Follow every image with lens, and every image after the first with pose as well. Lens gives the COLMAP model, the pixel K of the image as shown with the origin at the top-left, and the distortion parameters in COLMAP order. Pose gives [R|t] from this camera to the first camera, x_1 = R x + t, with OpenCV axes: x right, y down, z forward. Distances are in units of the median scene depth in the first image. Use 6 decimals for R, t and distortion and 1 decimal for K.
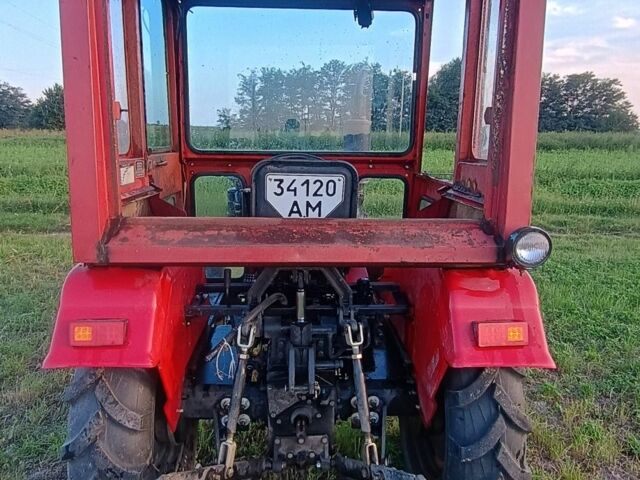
lens RADIAL K [[516.5, 0, 320.0], [0, 516.5, 240.0], [0, 0, 1]] dist [0.001272, 0.002737]
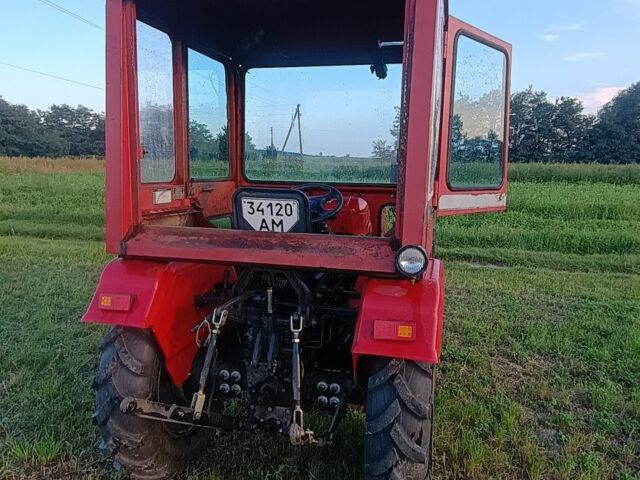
lens RADIAL K [[516.5, 0, 320.0], [0, 516.5, 240.0], [0, 0, 1]] dist [0.001272, 0.002737]
pose [[0.955126, 0.046347, -0.292551, 0.486140], [-0.063254, 0.996814, -0.048595, 0.034445], [0.289366, 0.064920, 0.955014, -0.221794]]
